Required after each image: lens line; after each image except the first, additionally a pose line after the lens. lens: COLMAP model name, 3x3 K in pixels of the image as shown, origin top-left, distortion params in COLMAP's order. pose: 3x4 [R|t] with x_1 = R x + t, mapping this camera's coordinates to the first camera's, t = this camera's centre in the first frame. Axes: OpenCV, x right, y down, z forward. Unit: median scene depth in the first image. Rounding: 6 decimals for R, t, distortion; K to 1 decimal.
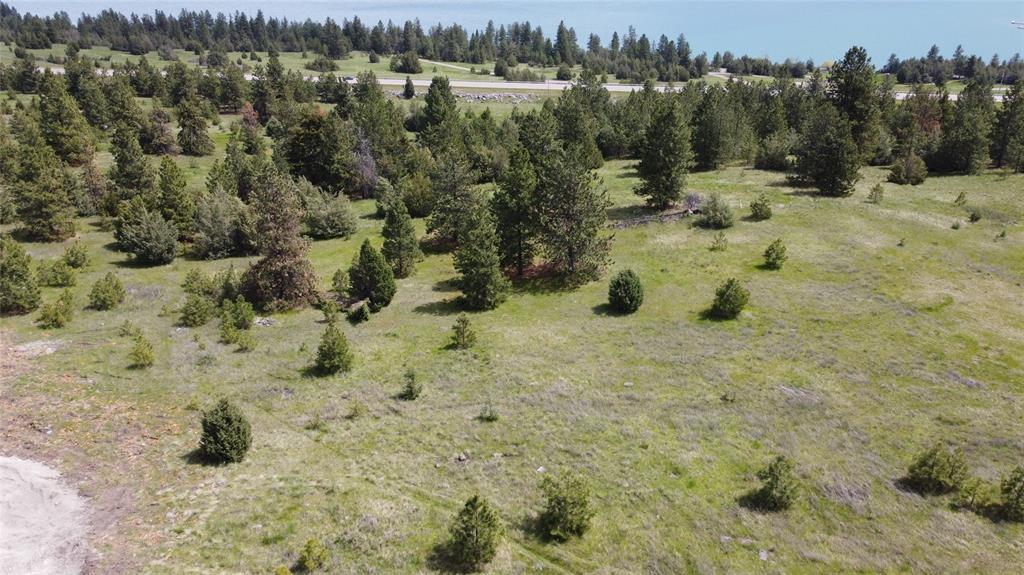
lens RADIAL K [[777.0, 0, 504.7], [0, 777.0, 284.1], [0, 0, 1]] dist [-0.001817, -0.003462]
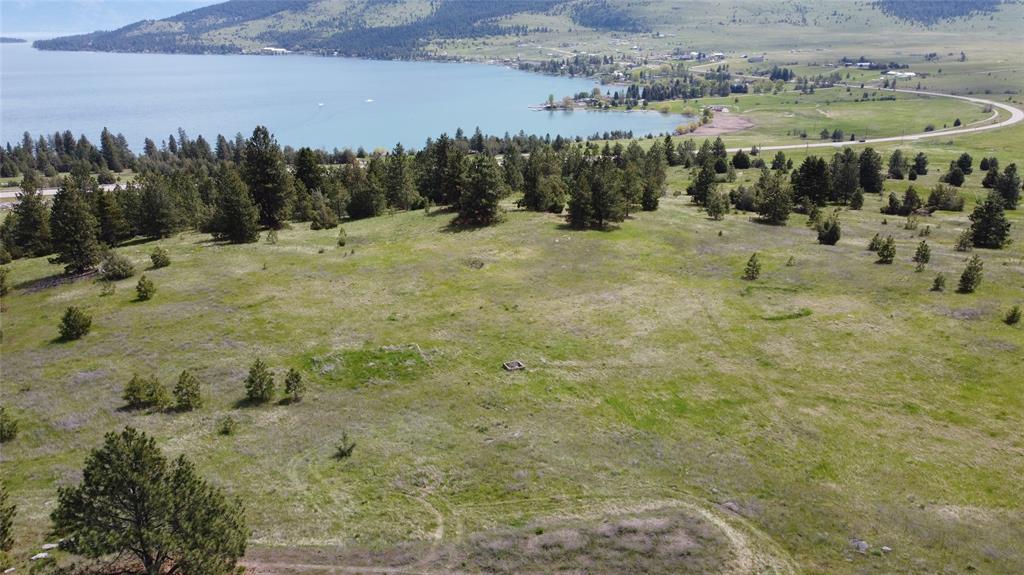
lens RADIAL K [[775.1, 0, 507.6], [0, 775.1, 285.6], [0, 0, 1]] dist [0.006243, -0.008400]
pose [[0.881390, -0.152628, 0.447053, 0.307421], [0.204297, 0.976445, -0.069414, 0.160838], [-0.425928, 0.152513, 0.891810, -0.344373]]
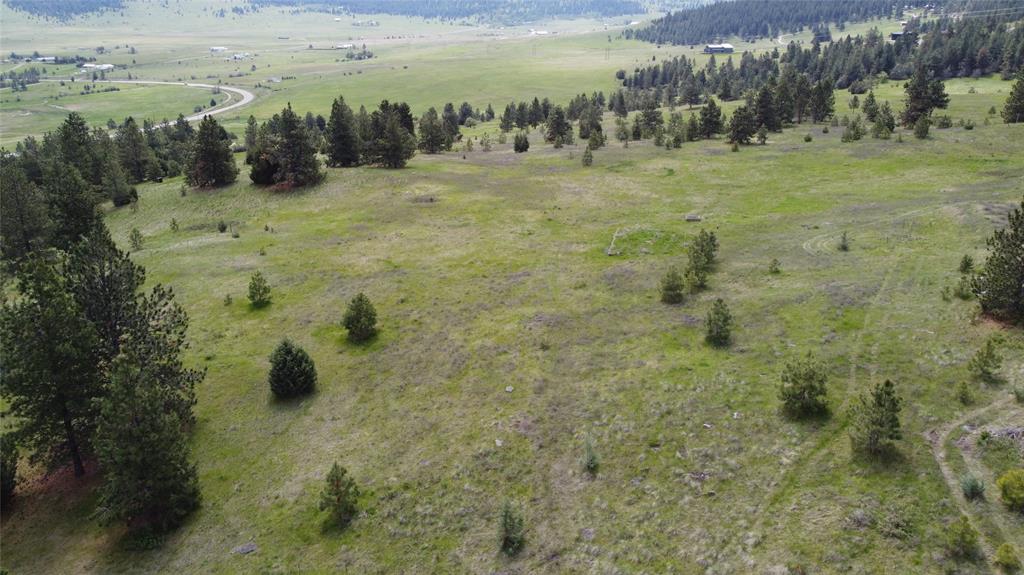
lens RADIAL K [[775.1, 0, 507.6], [0, 775.1, 285.6], [0, 0, 1]] dist [0.006243, -0.008400]
pose [[0.074878, -0.320691, 0.944219, -0.477376], [0.426353, 0.866264, 0.260404, -0.154490], [-0.901452, 0.383073, 0.201592, 0.559358]]
